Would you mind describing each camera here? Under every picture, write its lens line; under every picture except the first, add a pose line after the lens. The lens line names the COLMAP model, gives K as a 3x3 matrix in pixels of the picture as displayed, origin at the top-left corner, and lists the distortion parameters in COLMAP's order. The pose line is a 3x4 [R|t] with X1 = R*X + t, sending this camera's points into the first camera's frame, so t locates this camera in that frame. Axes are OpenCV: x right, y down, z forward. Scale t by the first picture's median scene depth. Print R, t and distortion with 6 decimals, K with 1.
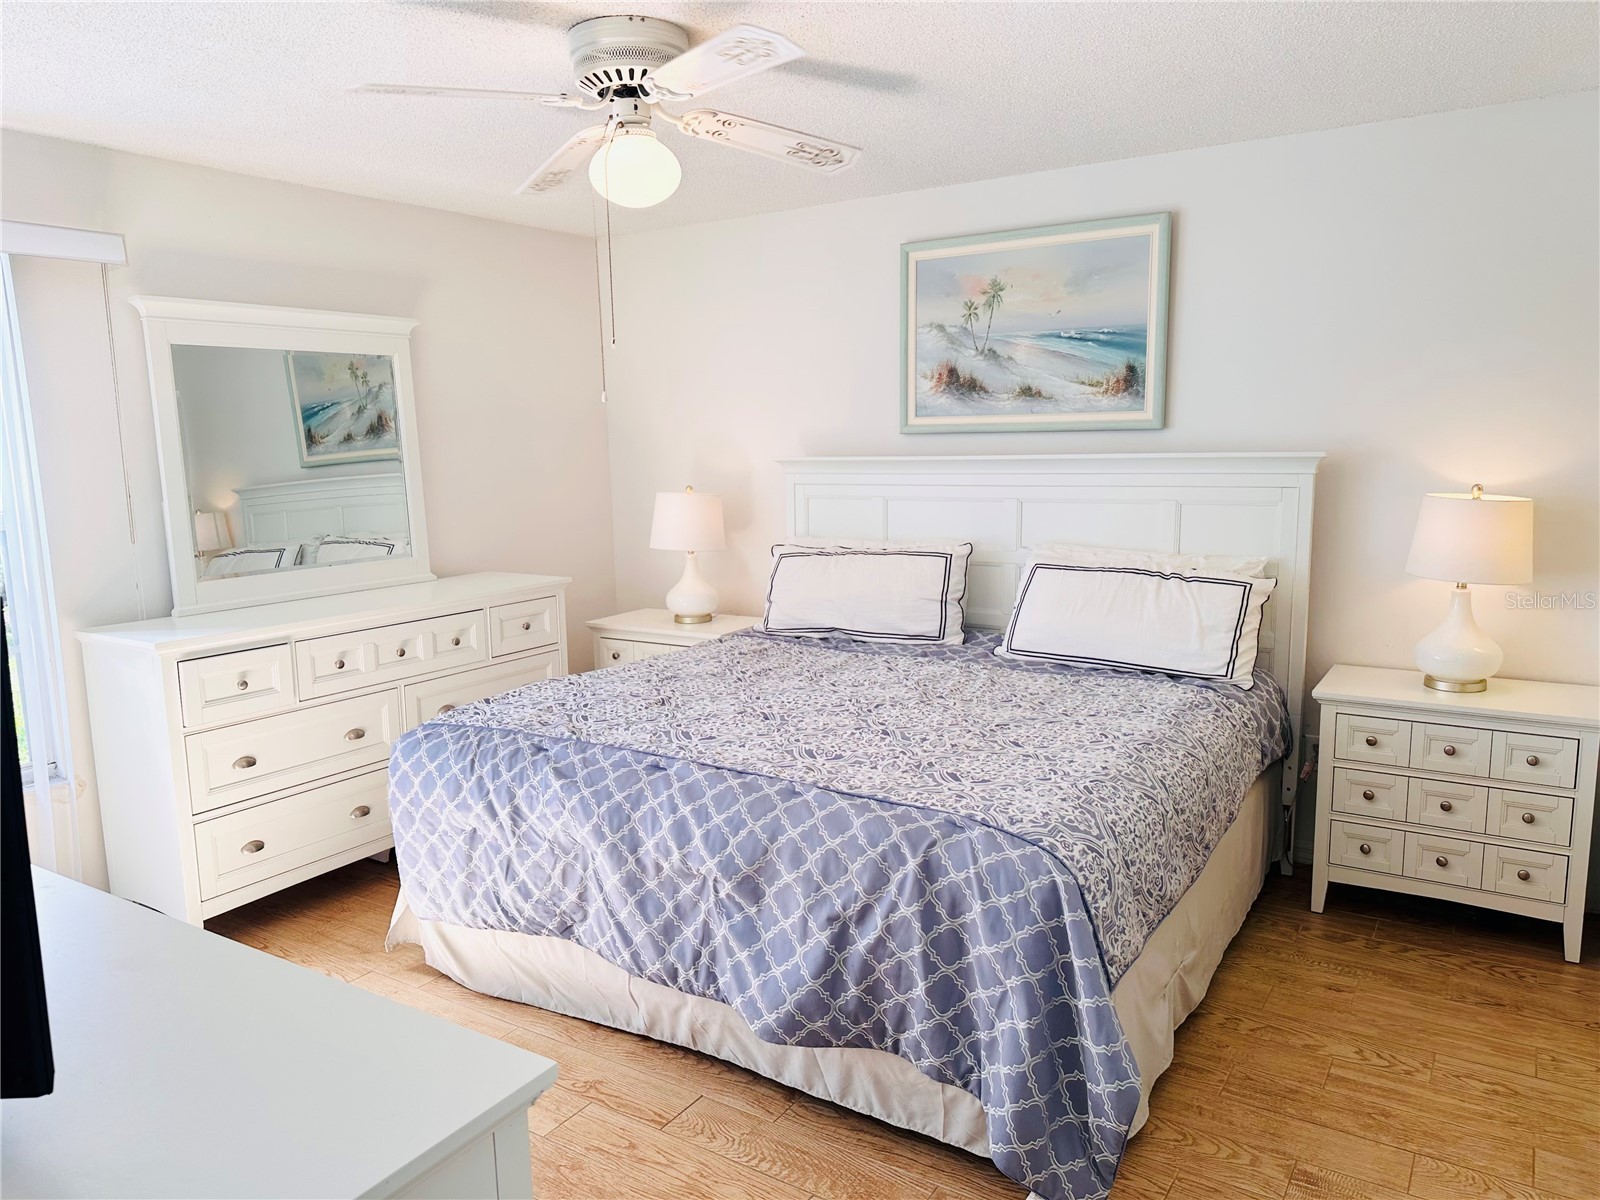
lens RADIAL K [[1126.7, 0, 795.9], [0, 1126.7, 607.8], [0, 0, 1]] dist [0.051350, -0.001816]
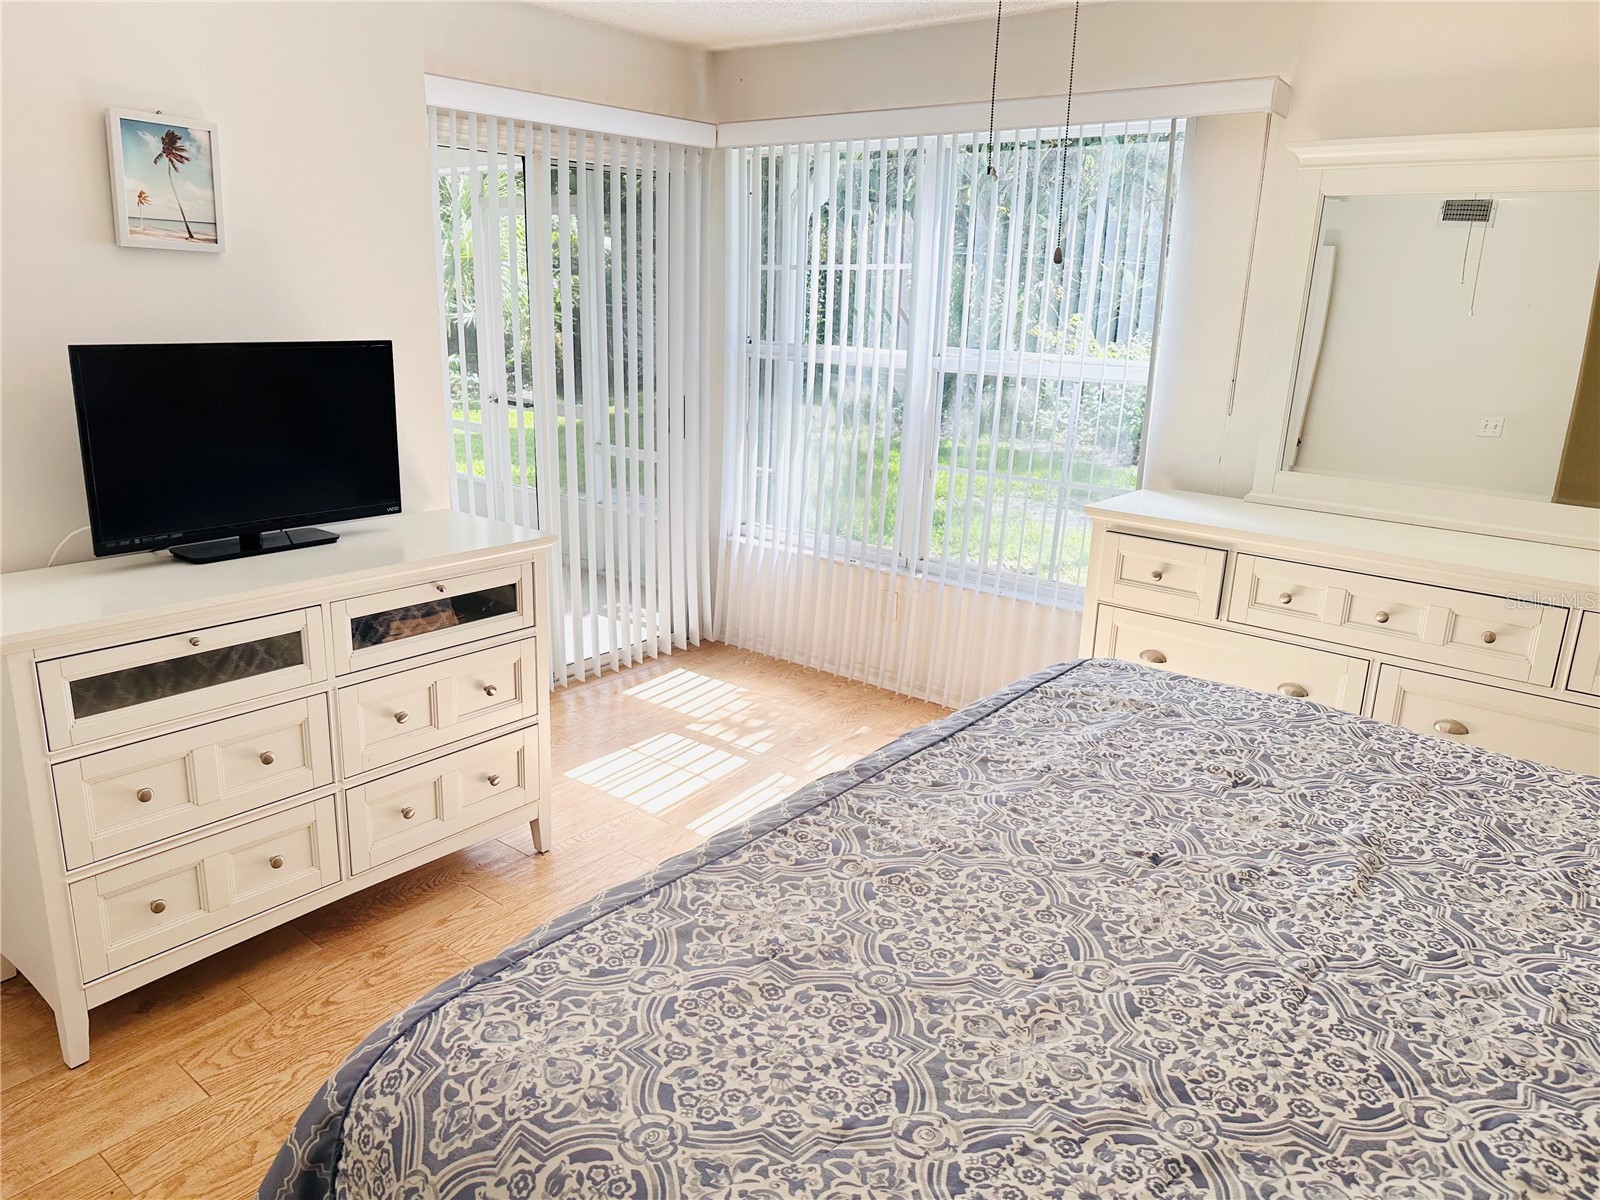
lens RADIAL K [[1160.5, 0, 799.0], [0, 1160.5, 597.1], [0, 0, 1]] dist [-0.000544, -0.000579]
pose [[-0.112520, 0.276678, -0.954352, 0.574357], [-0.177303, 0.939447, 0.293262, -0.179350], [0.977703, 0.202208, -0.056651, 0.978922]]
